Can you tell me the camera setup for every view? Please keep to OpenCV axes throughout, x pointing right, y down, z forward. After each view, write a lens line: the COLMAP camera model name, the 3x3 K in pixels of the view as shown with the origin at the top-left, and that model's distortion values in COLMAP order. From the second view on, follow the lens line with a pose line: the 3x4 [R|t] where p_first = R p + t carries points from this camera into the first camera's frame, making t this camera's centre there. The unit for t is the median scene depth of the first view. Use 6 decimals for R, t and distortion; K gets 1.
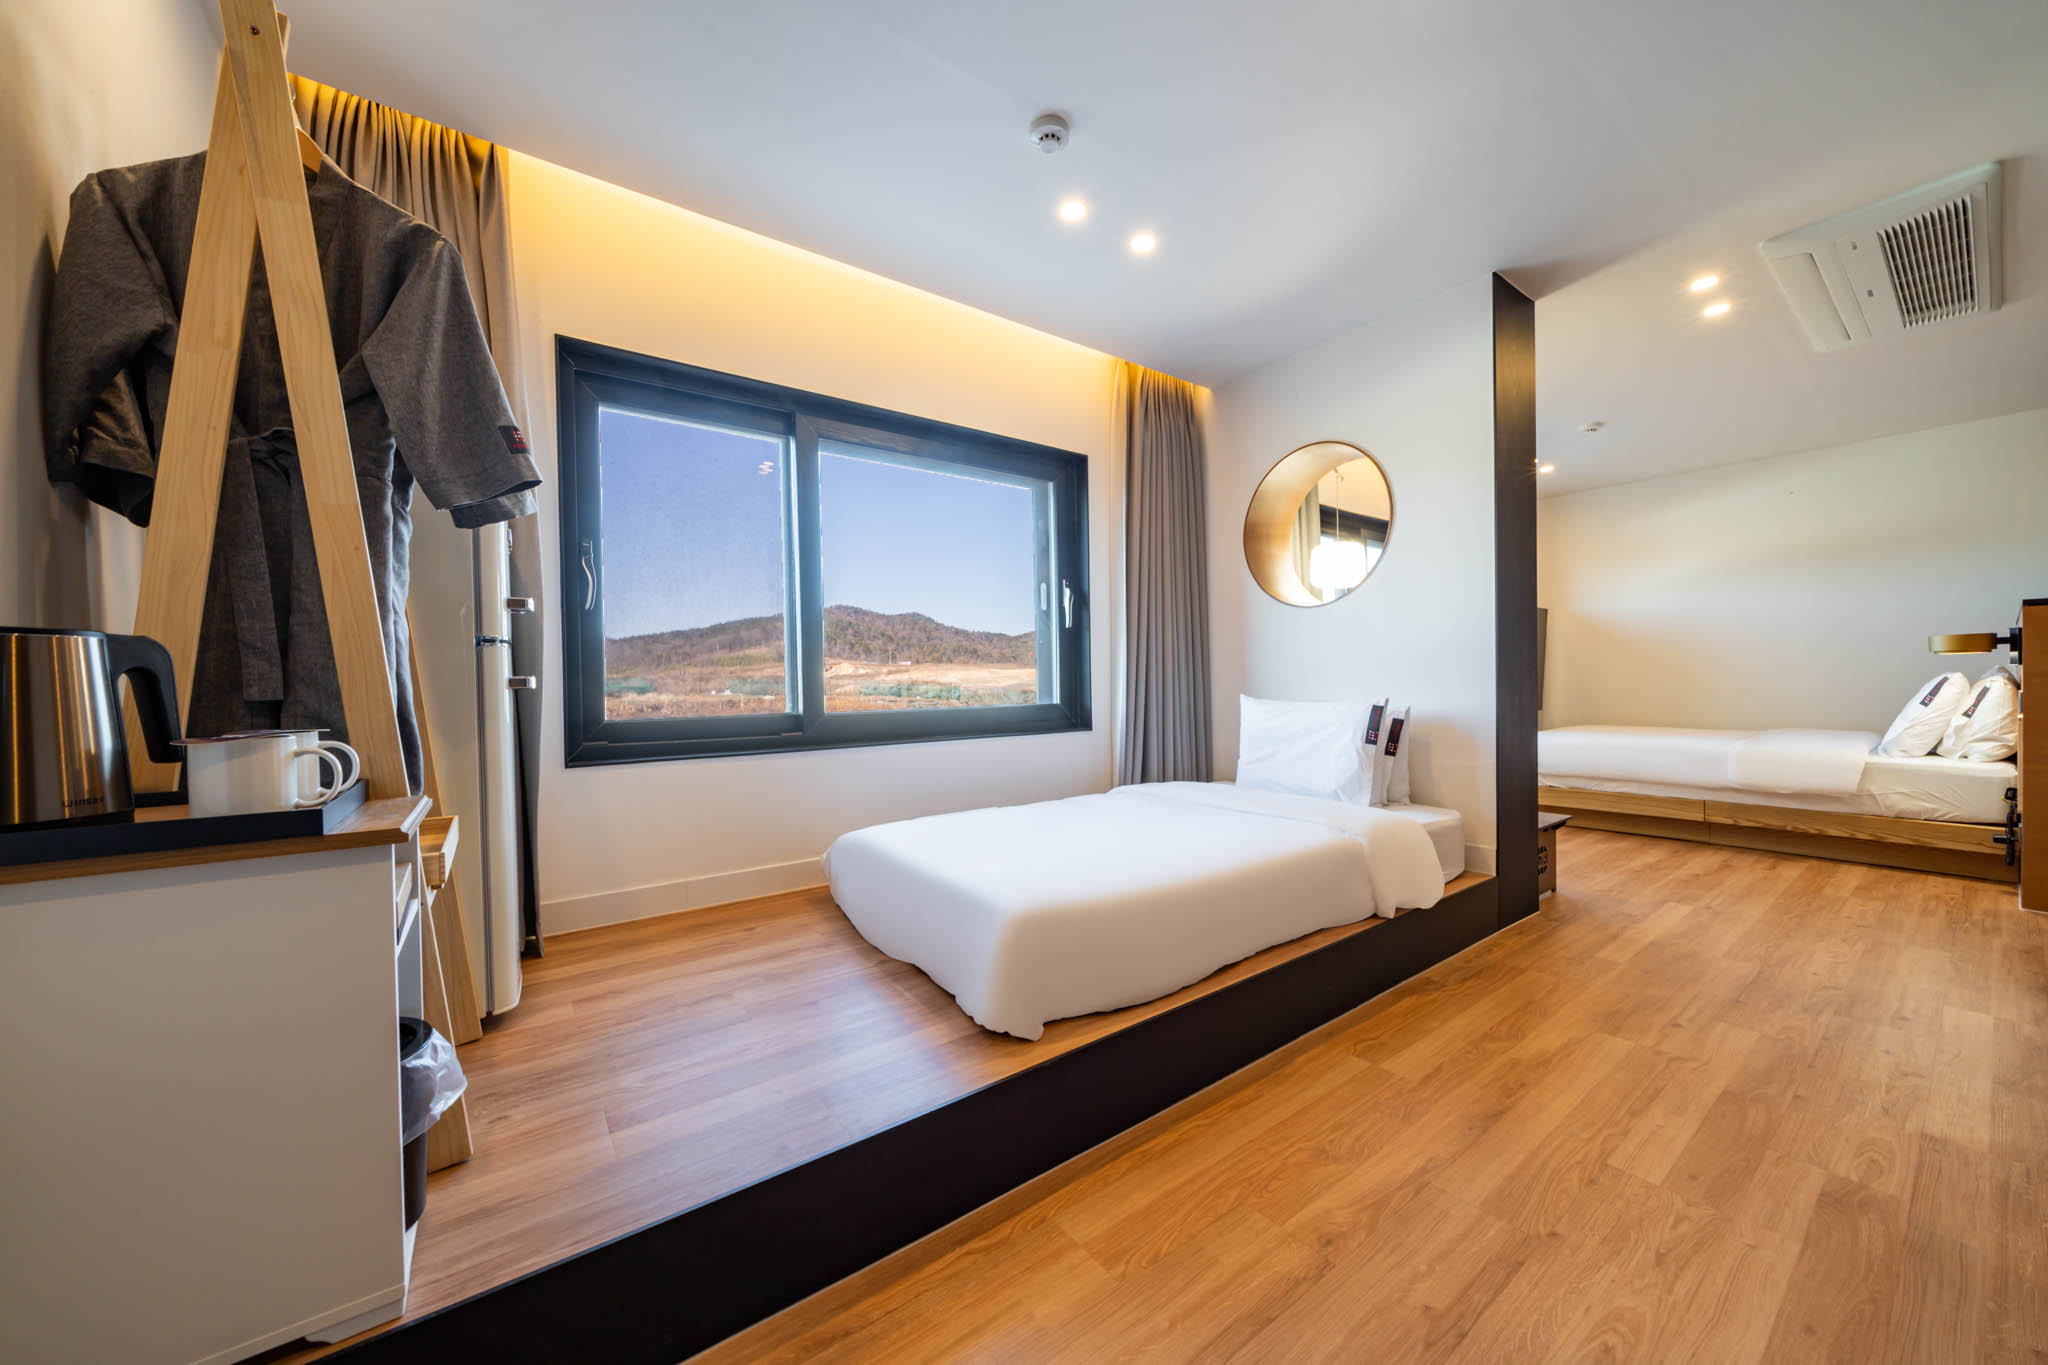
lens RADIAL K [[686.3, 0, 1024.0], [0, 686.3, 682.5], [0, 0, 1]] dist [-0.000603, -0.000026]
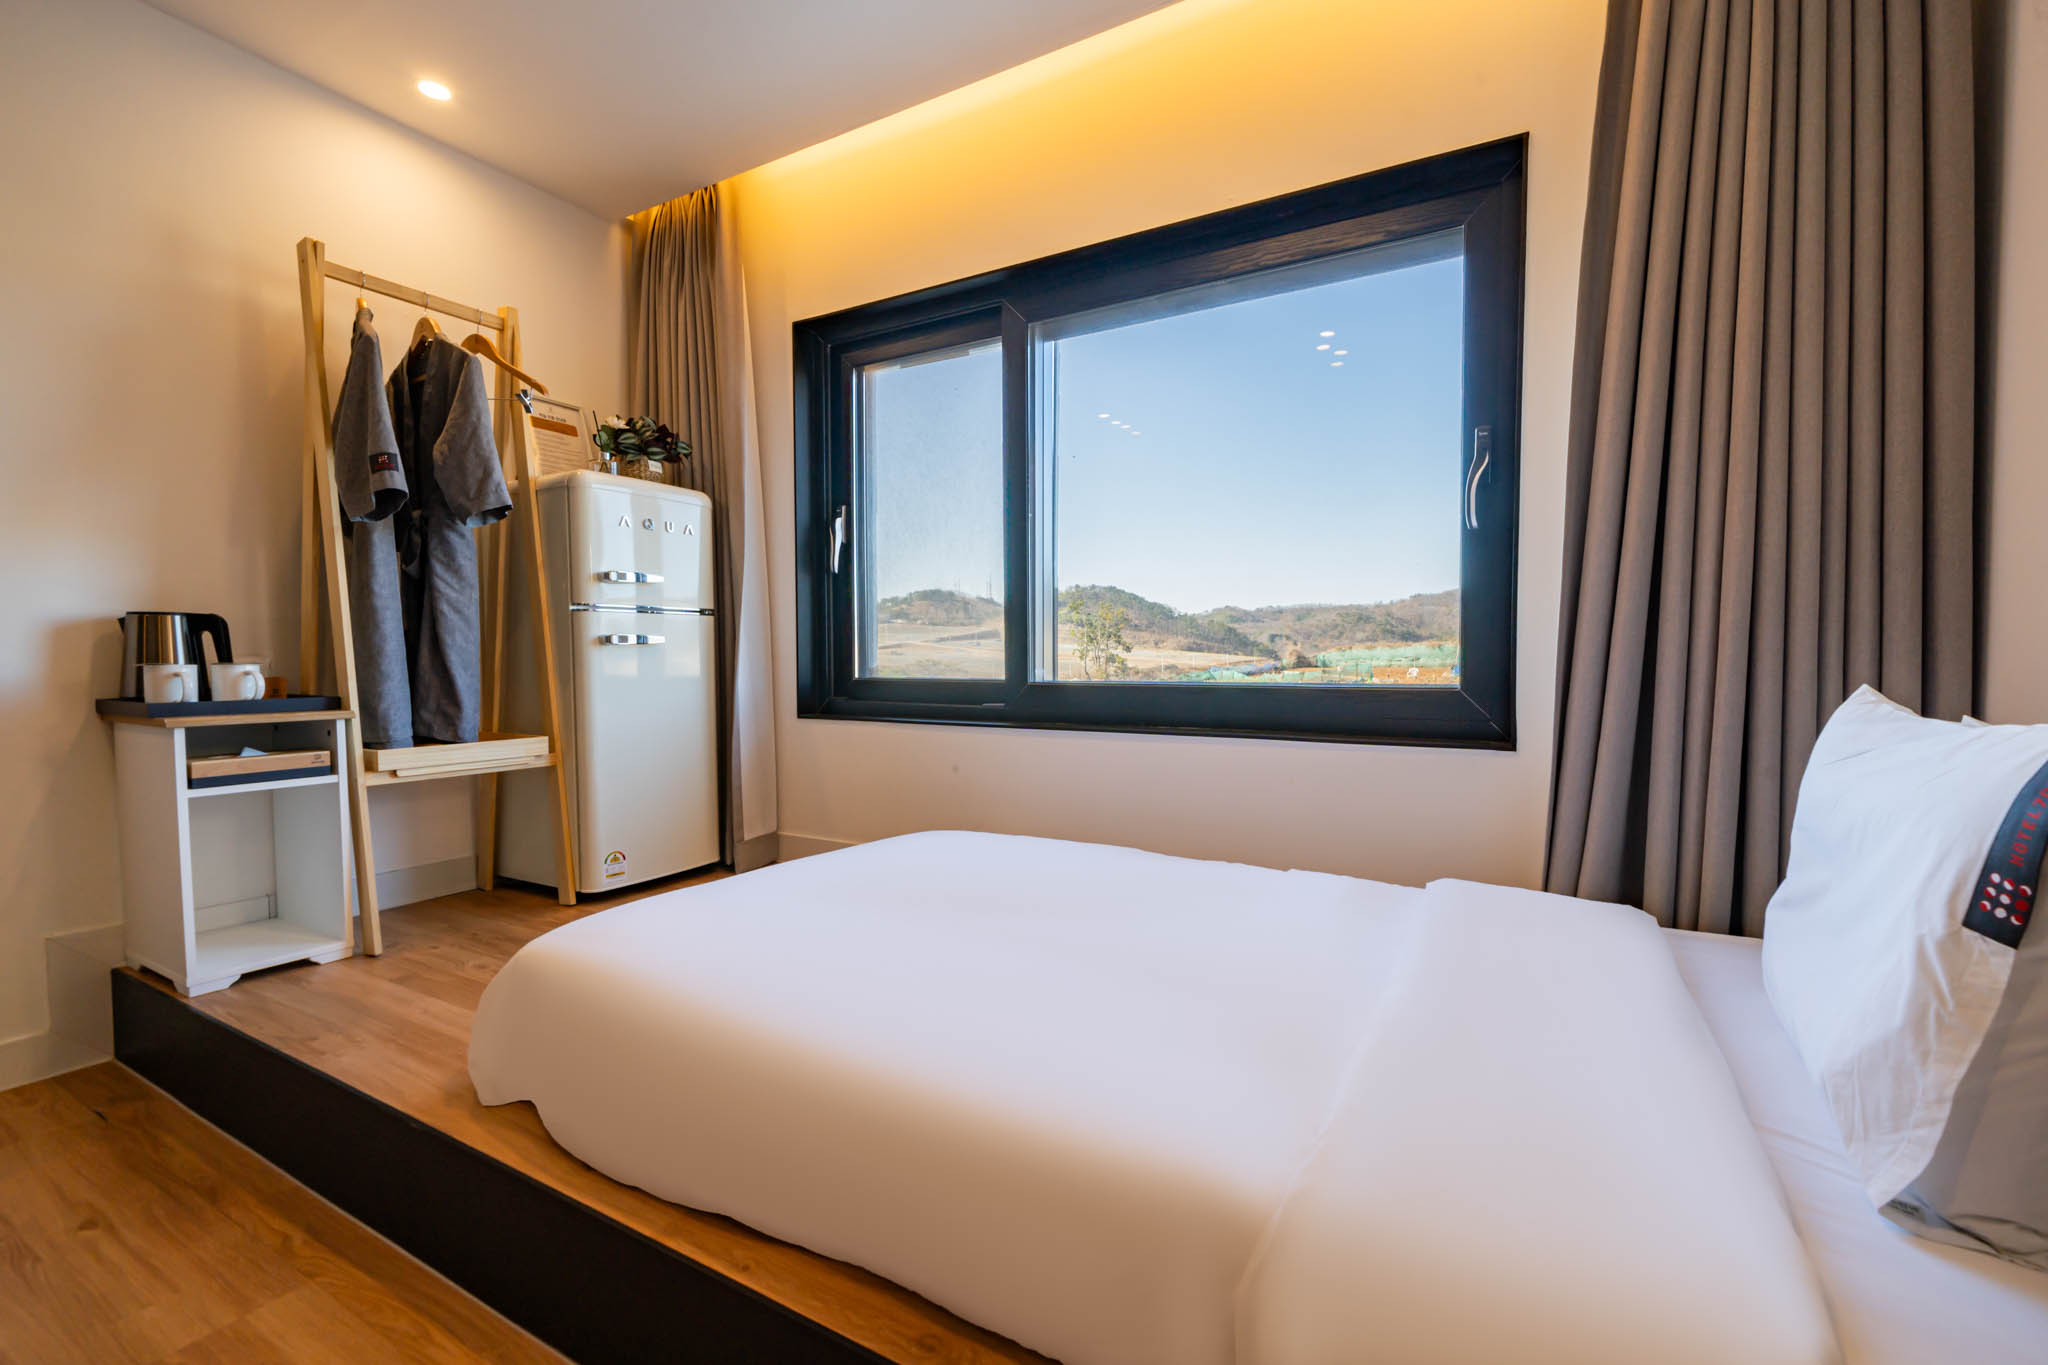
lens RADIAL K [[842.2, 0, 1024.0], [0, 842.2, 682.5], [0, 0, 1]] dist [-0.000673, -0.000039]
pose [[0.441819, 0.046268, -0.895910, 0.811668], [-0.005854, 0.998797, 0.048695, -0.000846], [0.897085, -0.016269, 0.441558, 0.830805]]
